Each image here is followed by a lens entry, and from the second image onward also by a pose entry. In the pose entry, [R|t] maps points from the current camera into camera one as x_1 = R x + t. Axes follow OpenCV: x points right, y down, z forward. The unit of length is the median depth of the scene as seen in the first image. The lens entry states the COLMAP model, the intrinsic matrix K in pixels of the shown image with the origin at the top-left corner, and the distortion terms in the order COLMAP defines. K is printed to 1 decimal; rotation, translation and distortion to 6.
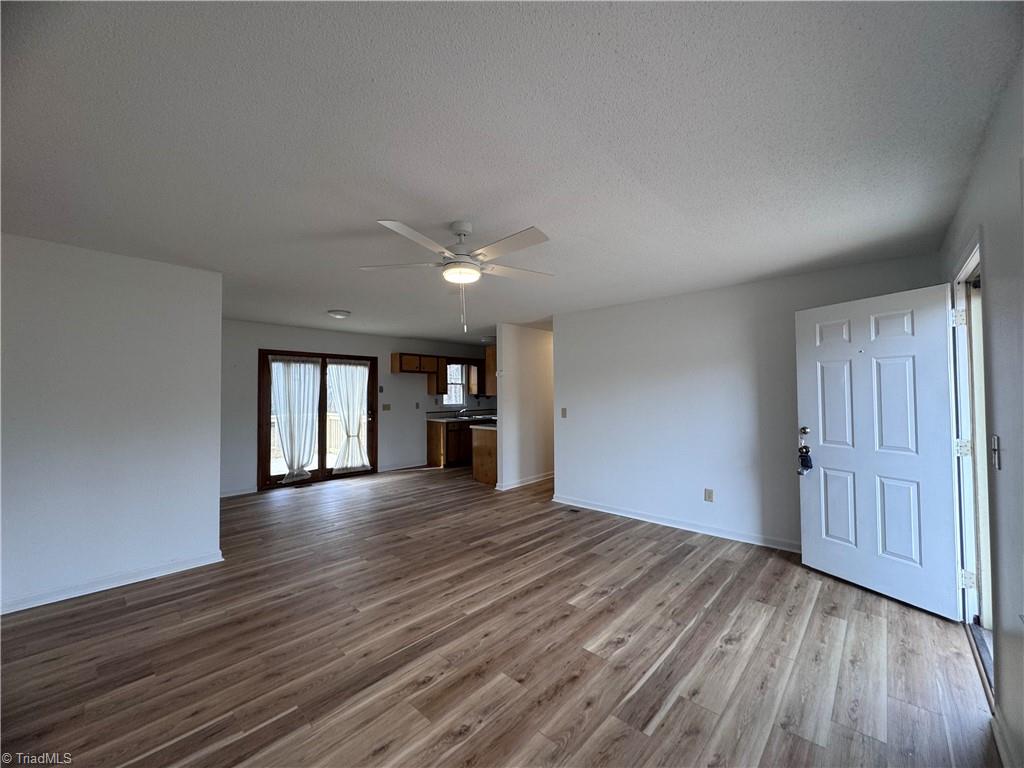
lens RADIAL K [[405.8, 0, 512.6], [0, 405.8, 383.2], [0, 0, 1]] dist [-0.003919, 0.000458]
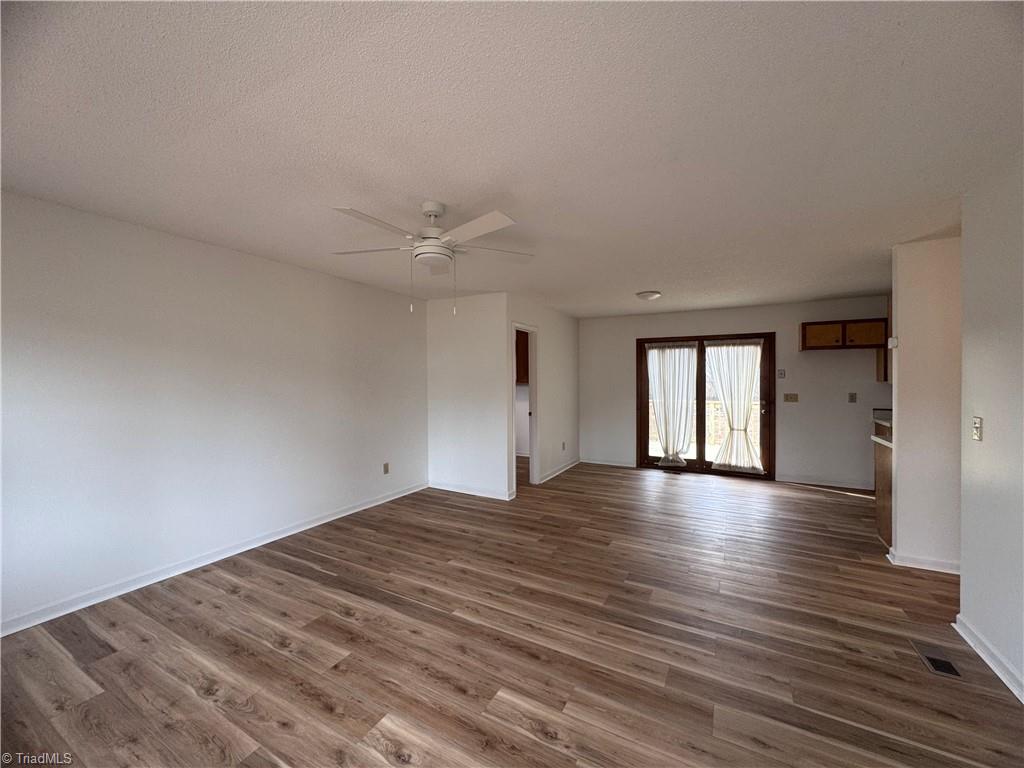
lens RADIAL K [[406.8, 0, 512.5], [0, 406.8, 383.3], [0, 0, 1]] dist [-0.001032, 0.000126]
pose [[0.242383, 0.012086, -0.970105, 0.565681], [0.025706, 0.999491, 0.018875, 0.010743], [0.969840, -0.029512, 0.241949, 0.617940]]
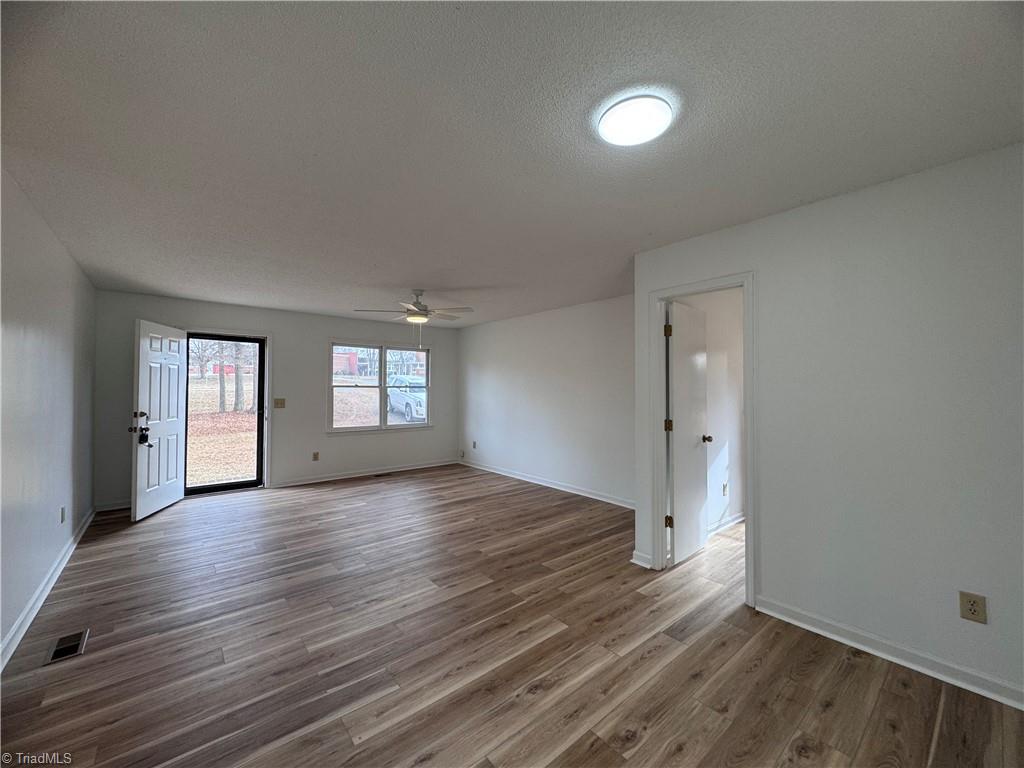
lens RADIAL K [[407.5, 0, 512.7], [0, 407.5, 382.2], [0, 0, 1]] dist [-0.001670, 0.000638]
pose [[-0.991162, 0.002789, 0.132625, -0.511630], [-0.002788, 0.999120, -0.041848, 0.056945], [-0.132625, -0.041848, -0.990282, 1.783102]]
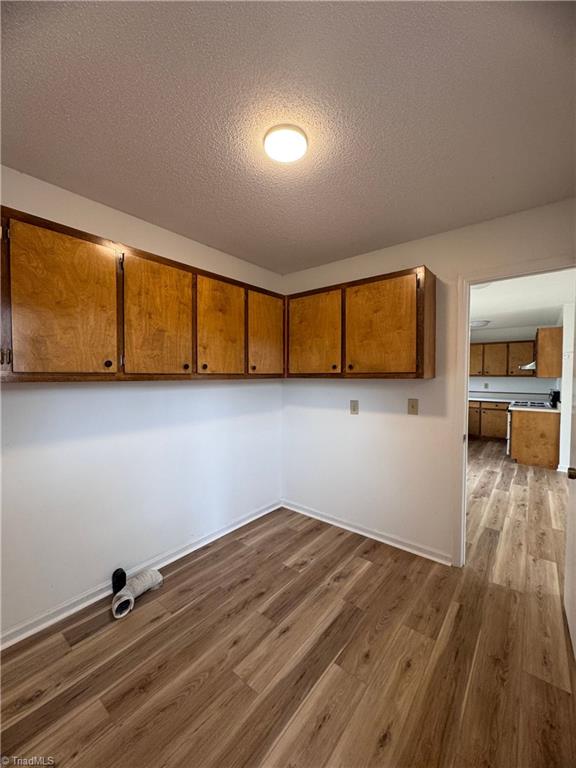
lens RADIAL K [[304.4, 0, 288.9], [0, 304.4, 385.4], [0, 0, 1]] dist [-0.003919, 0.000458]
pose [[0.998081, 0.002702, 0.061862, -1.186228], [-0.006241, 0.998350, 0.057080, 0.019328], [-0.061605, -0.057356, 0.996451, 0.491397]]
